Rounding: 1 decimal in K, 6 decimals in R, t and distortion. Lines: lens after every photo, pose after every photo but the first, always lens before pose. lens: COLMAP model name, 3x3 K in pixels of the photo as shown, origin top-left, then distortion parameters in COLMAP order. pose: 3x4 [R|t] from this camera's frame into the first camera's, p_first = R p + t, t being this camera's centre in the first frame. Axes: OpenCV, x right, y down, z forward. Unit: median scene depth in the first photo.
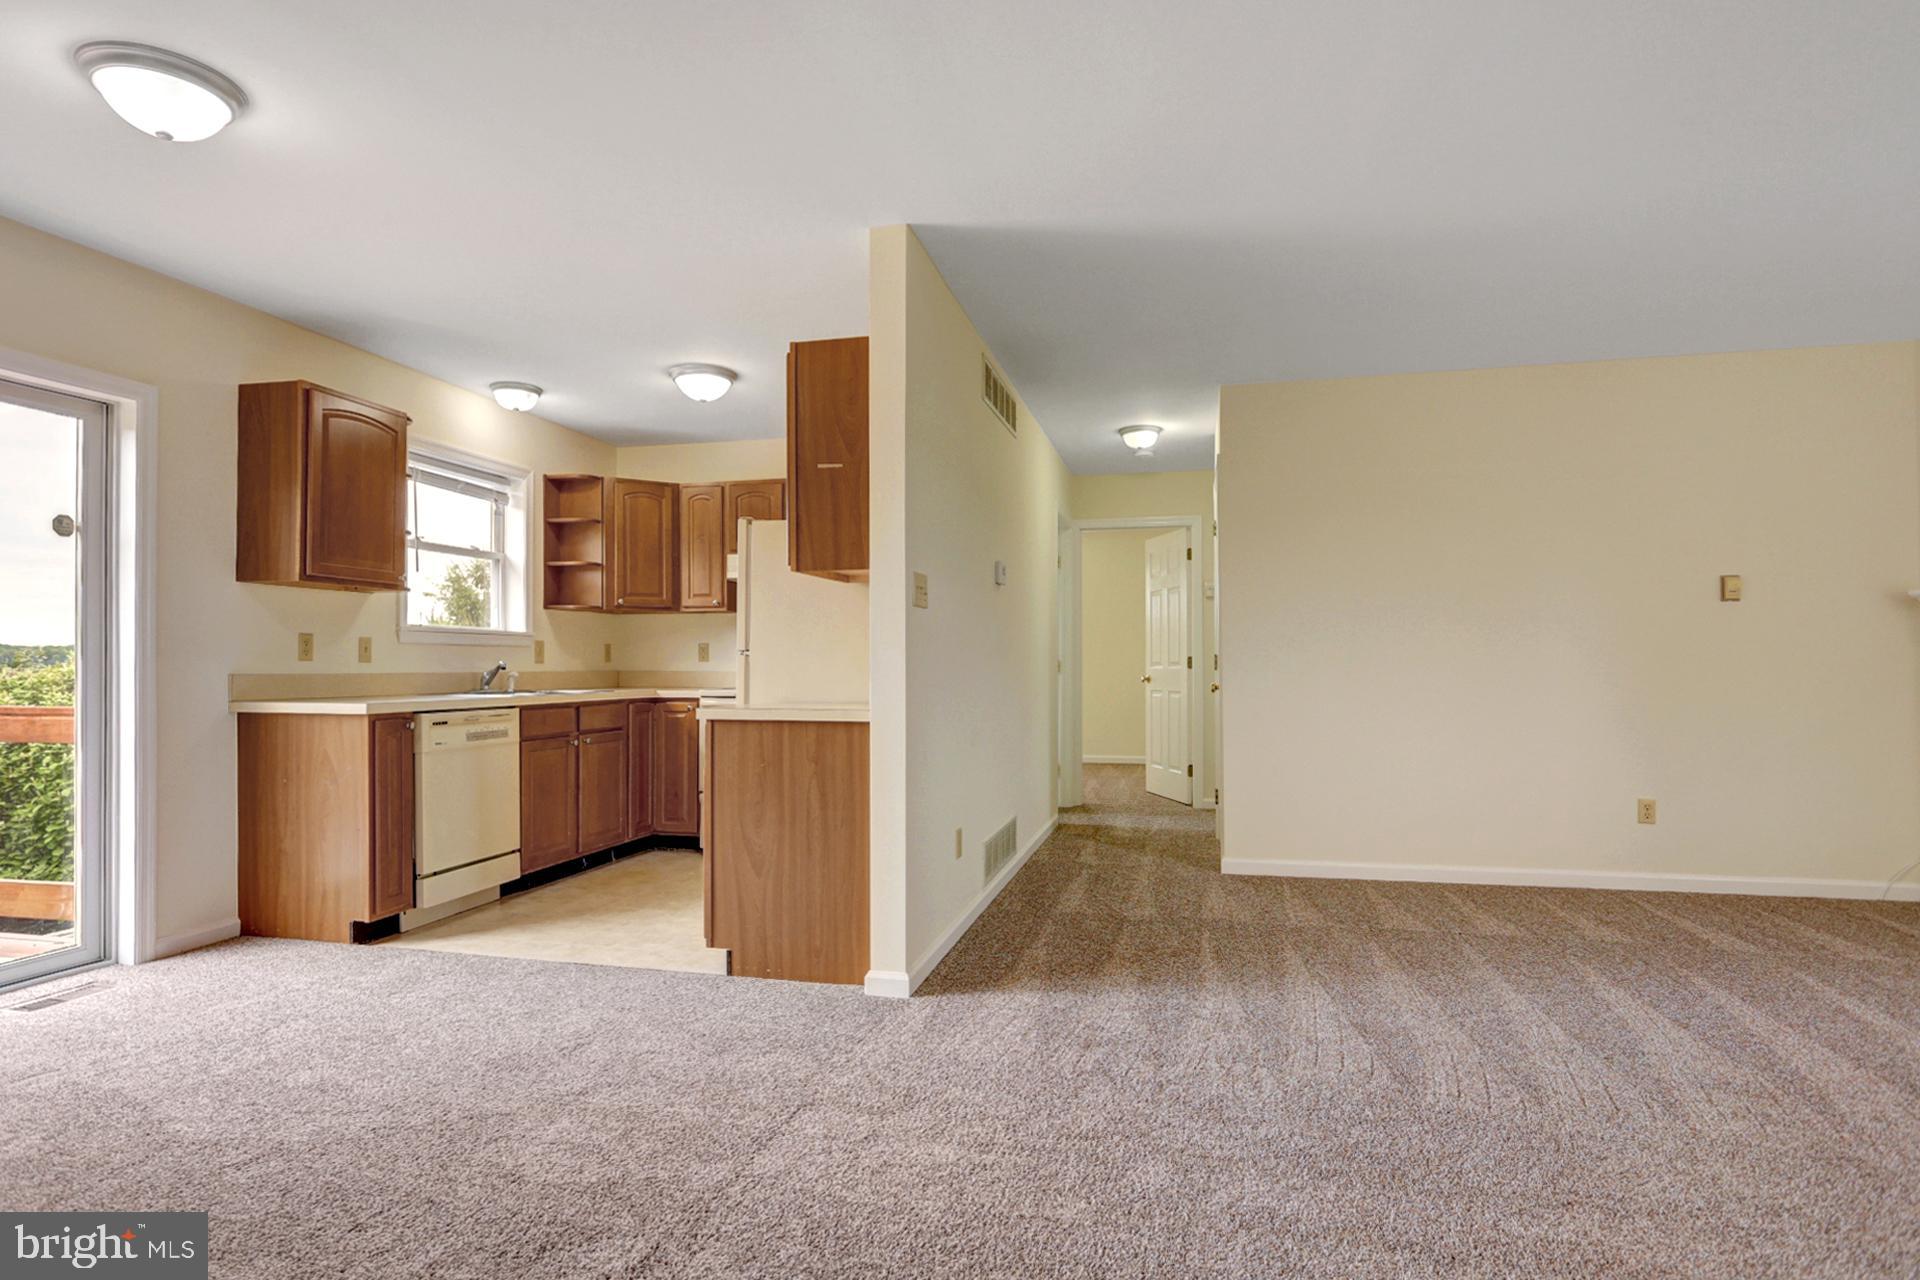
lens RADIAL K [[1016.2, 0, 943.8], [0, 1016.2, 662.1], [0, 0, 1]] dist [-0.005699, 0.007250]
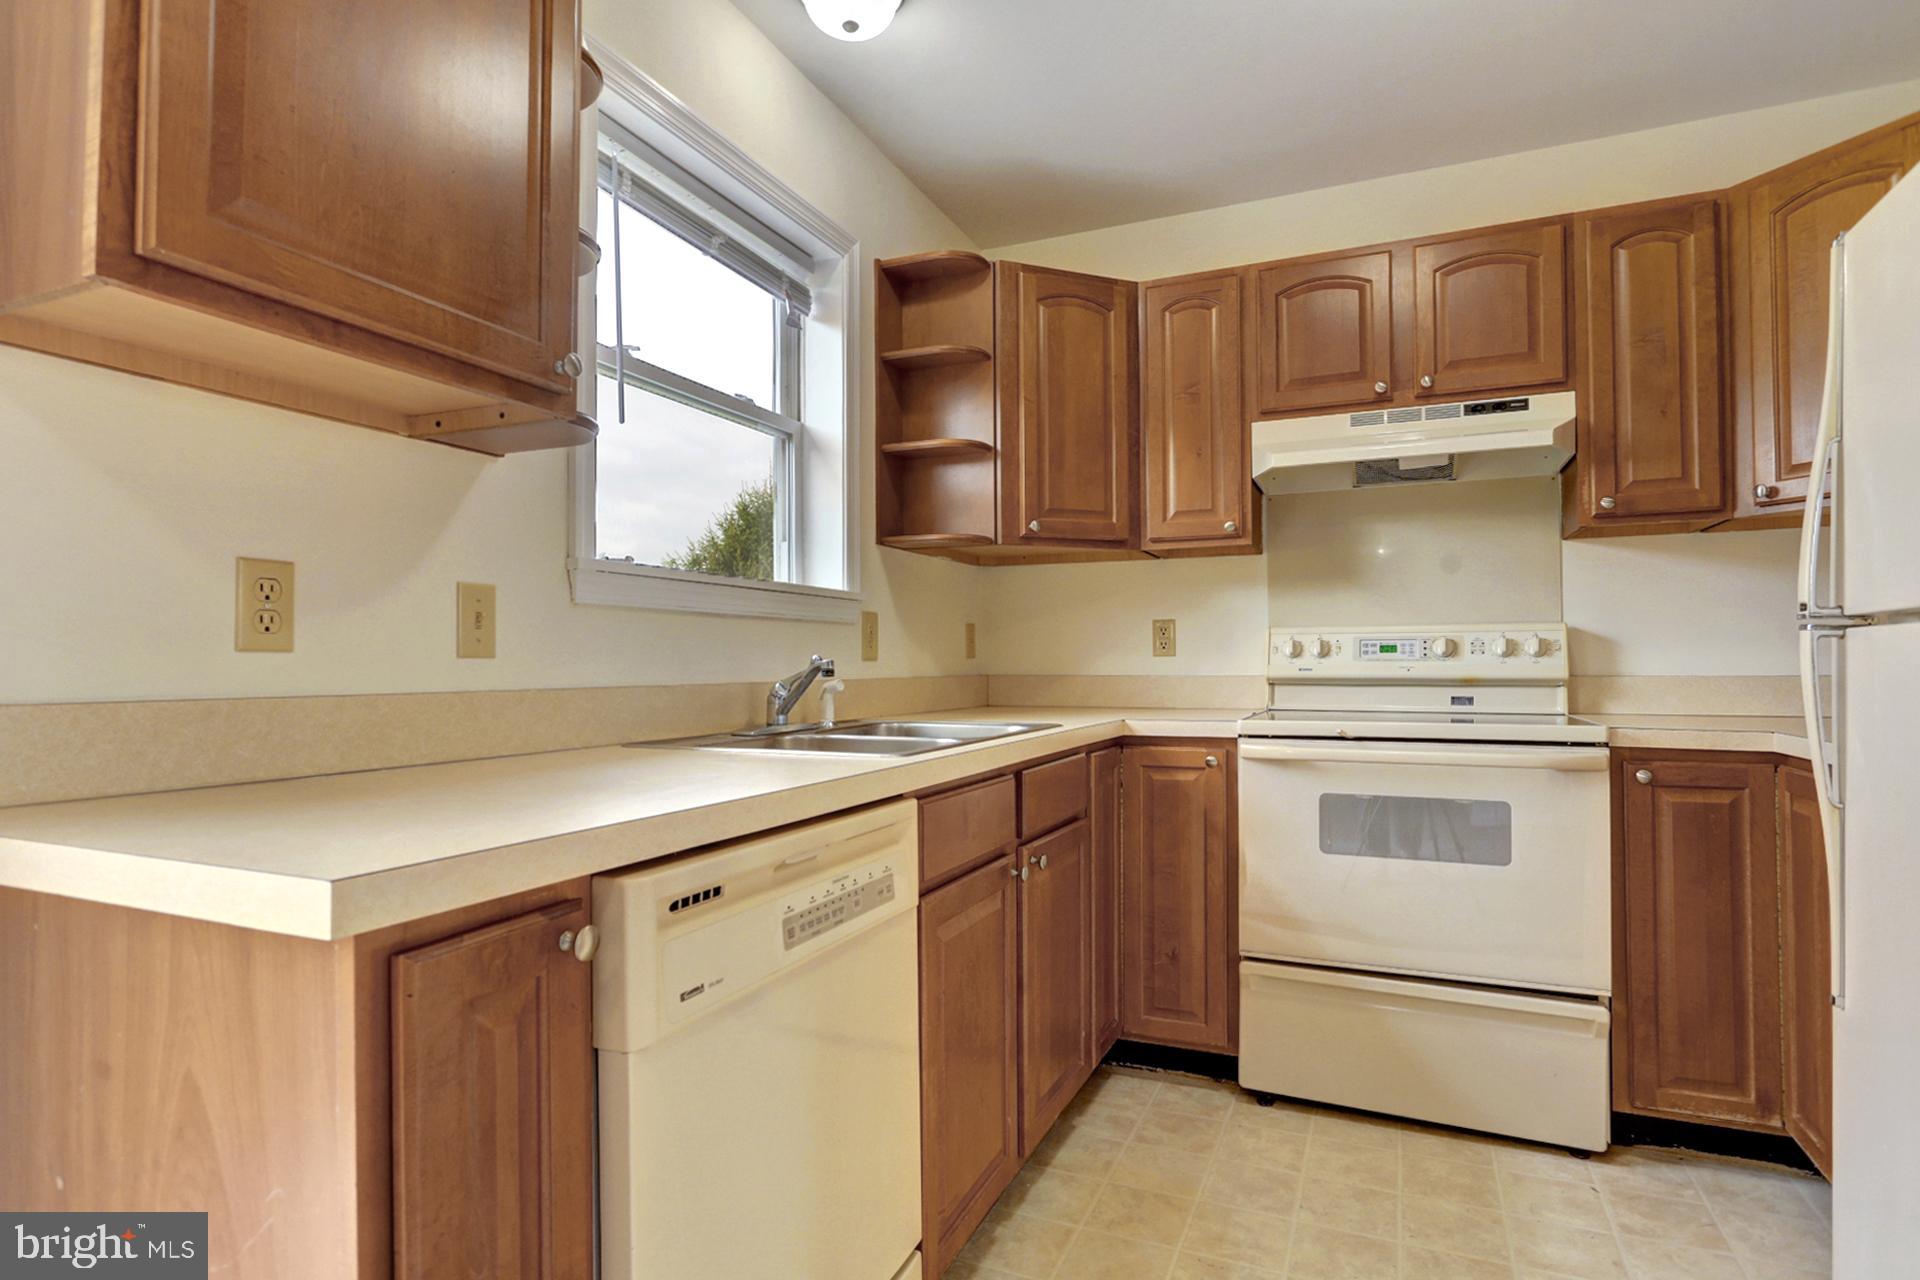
lens RADIAL K [[1016.2, 0, 964.4], [0, 1016.2, 646.5], [0, 0, 1]] dist [-0.005699, 0.007250]
pose [[0.987175, -0.007820, -0.159451, -0.399198], [0.005655, 0.999886, -0.014027, 0.002396], [0.159543, 0.012946, 0.987106, 0.776468]]
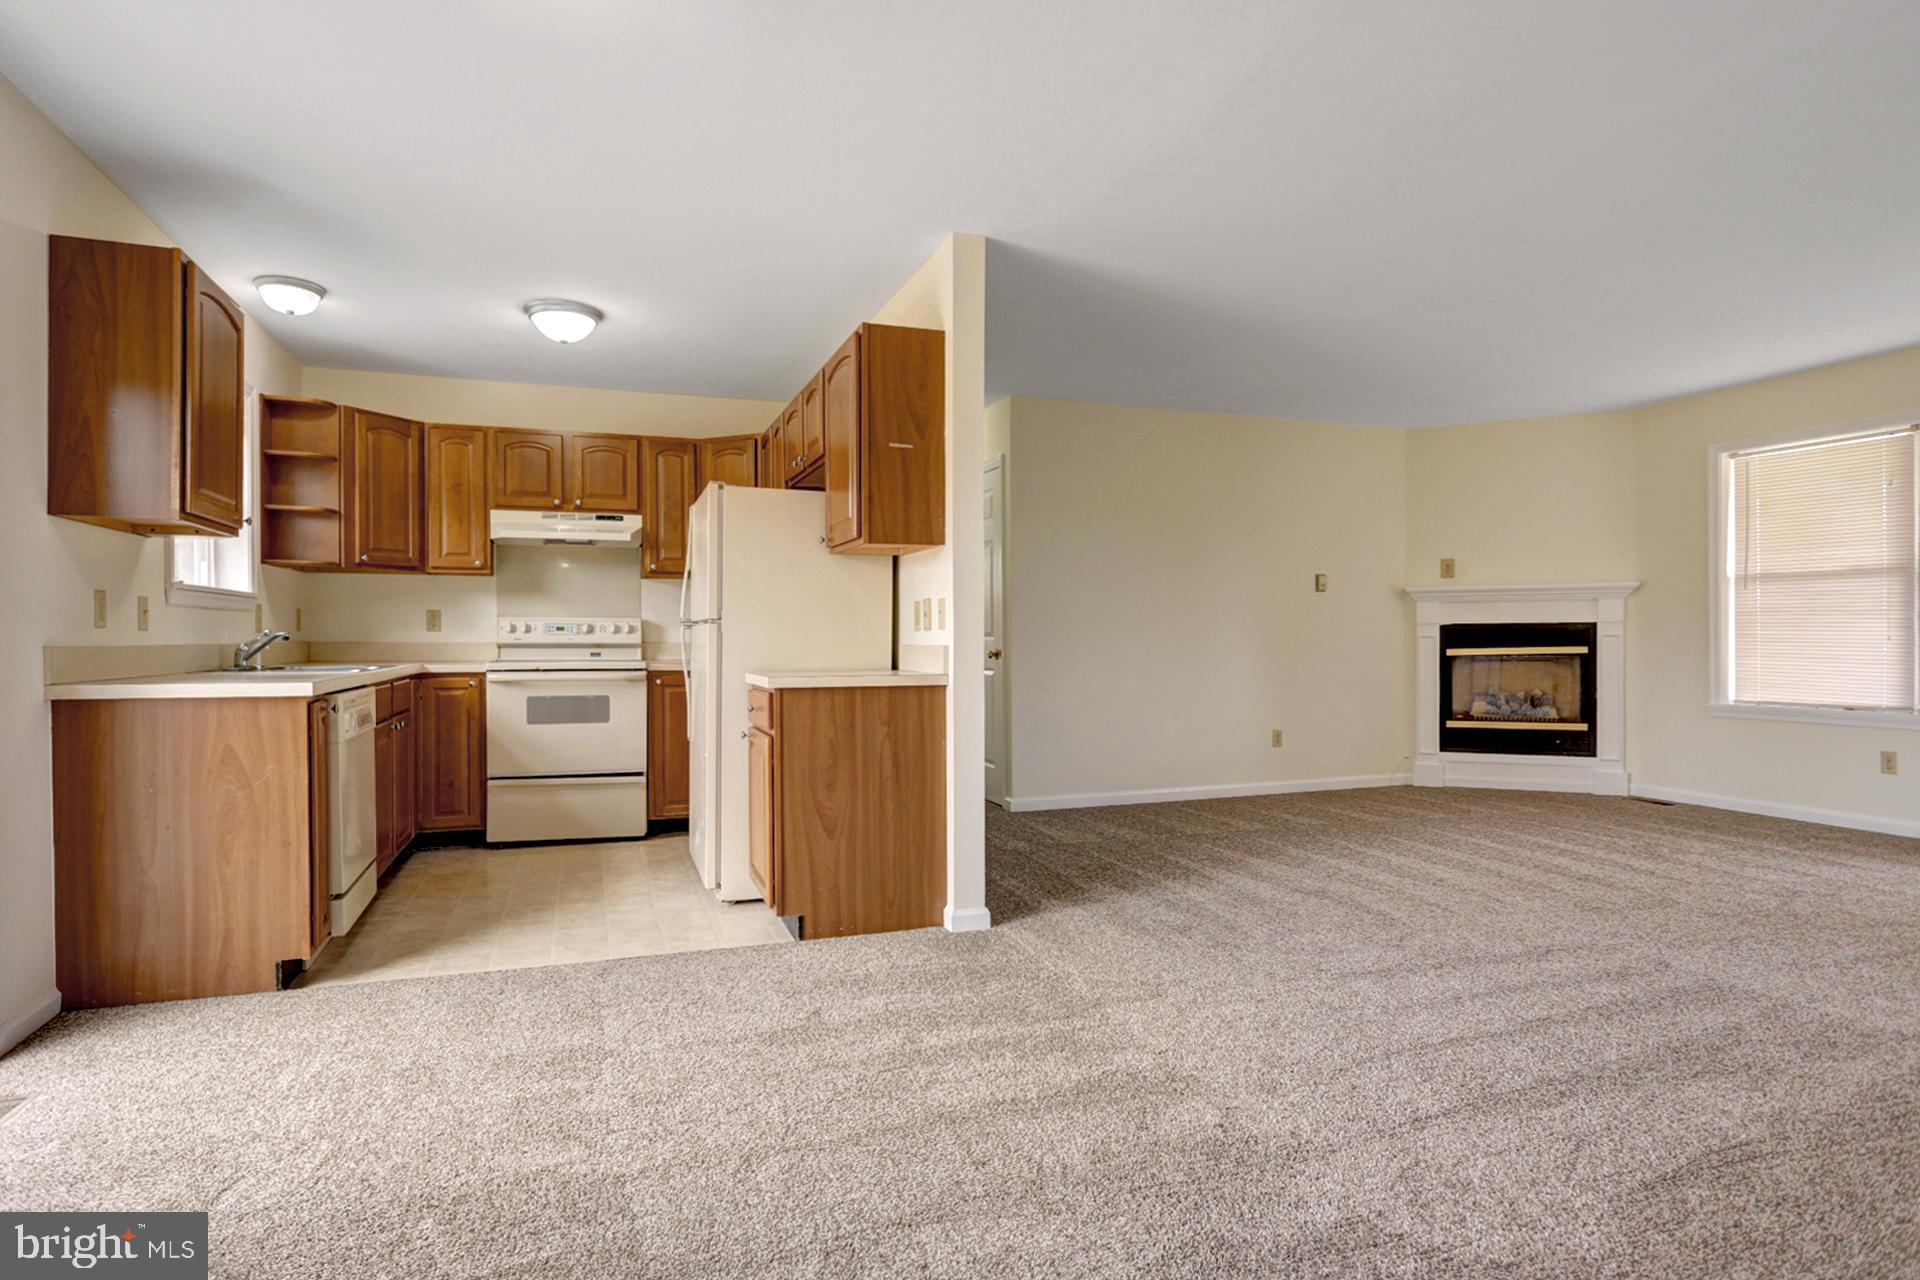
lens RADIAL K [[1016.2, 0, 929.8], [0, 1016.2, 651.1], [0, 0, 1]] dist [-0.005699, 0.007250]
pose [[0.838534, -0.007176, 0.544803, -0.555344], [-0.001560, 0.999878, 0.015571, 0.003927], [-0.544848, -0.013907, 0.838420, 0.073678]]
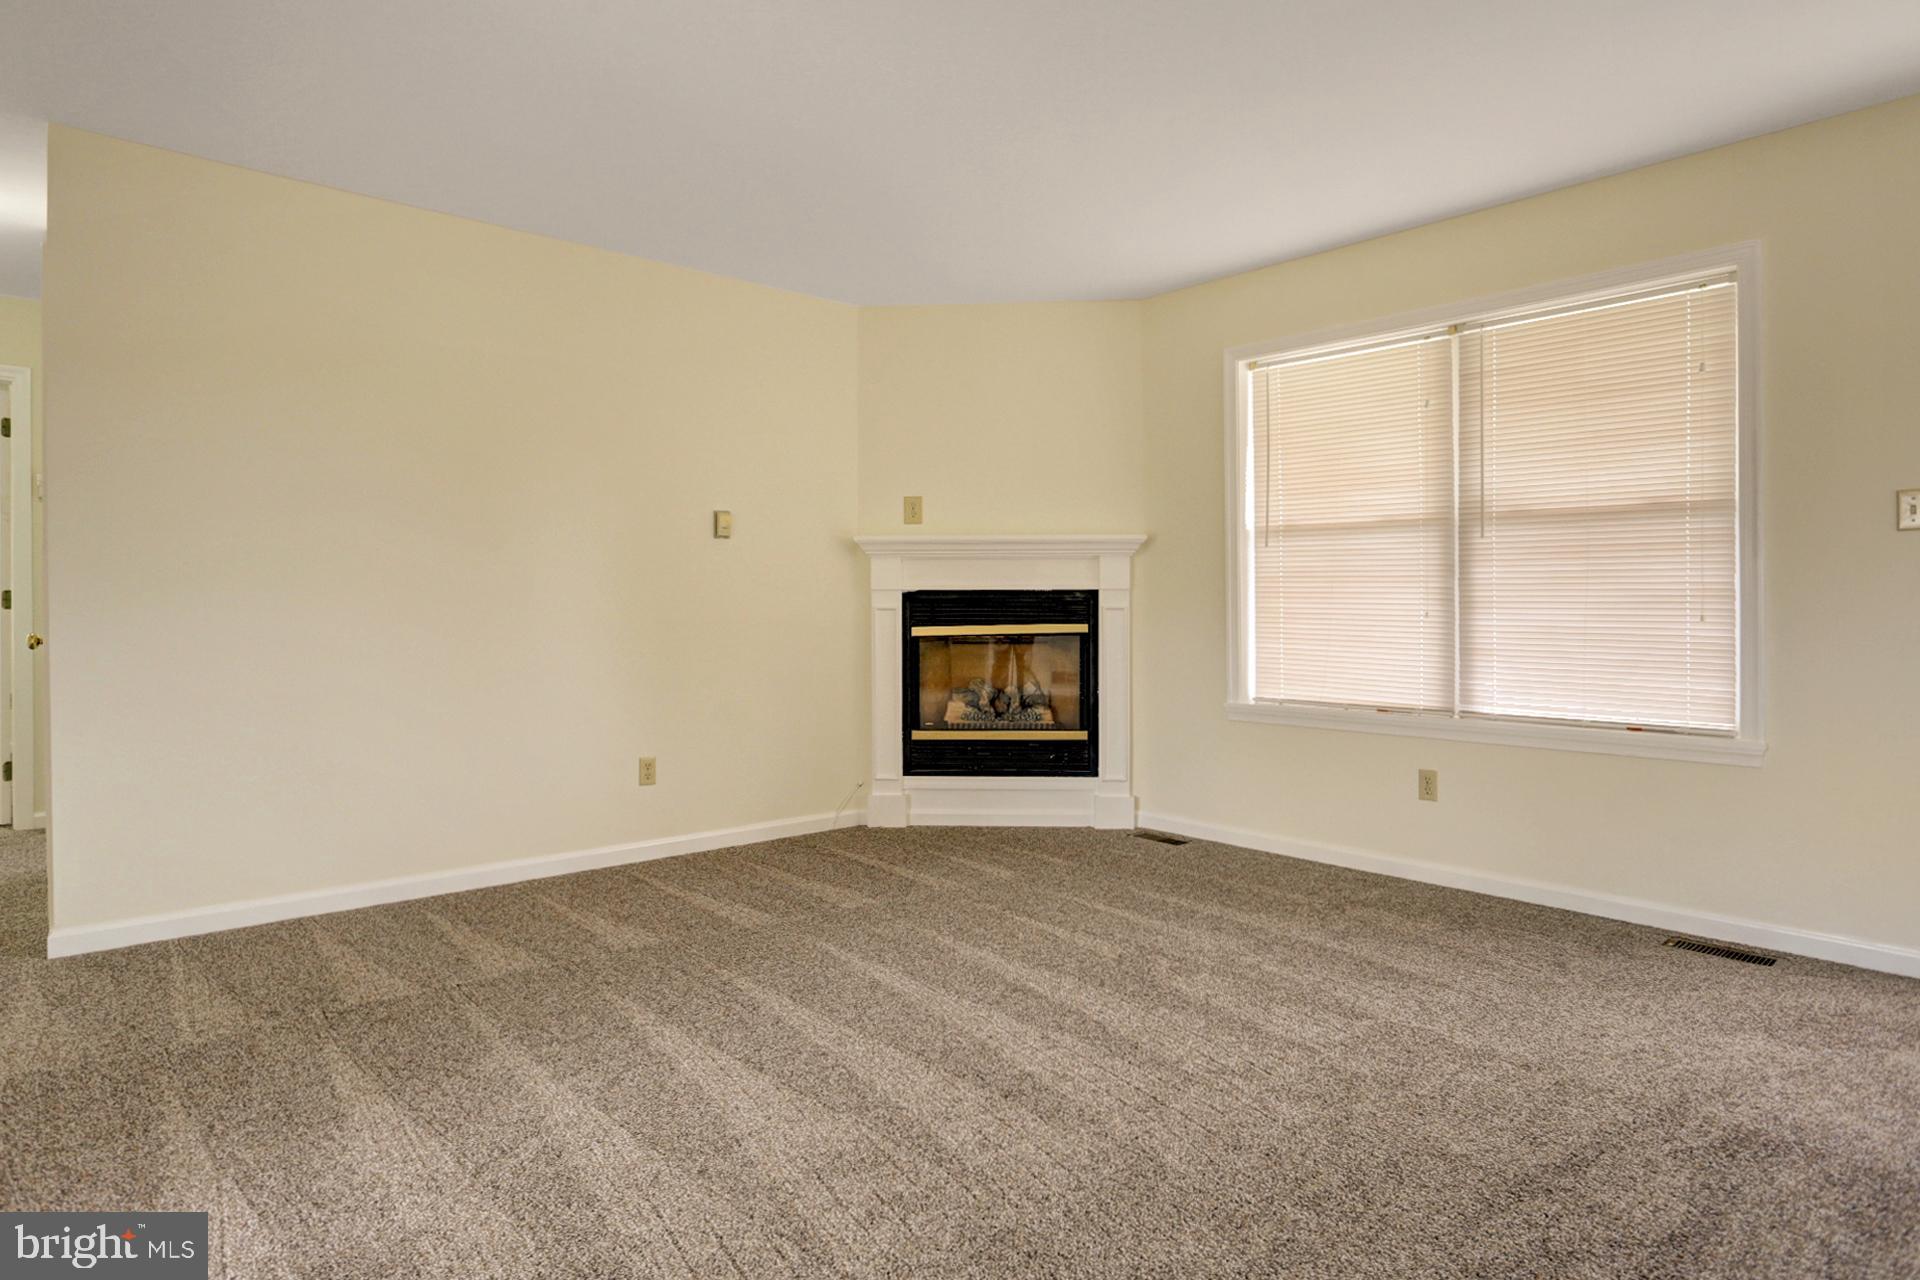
lens RADIAL K [[1016.2, 0, 916.3], [0, 1016.2, 643.9], [0, 0, 1]] dist [-0.005699, 0.007250]
pose [[0.590760, -0.022815, 0.806525, 0.126749], [-0.006836, 0.999423, 0.033279, 0.005218], [-0.806818, -0.025174, 0.590263, 0.318640]]
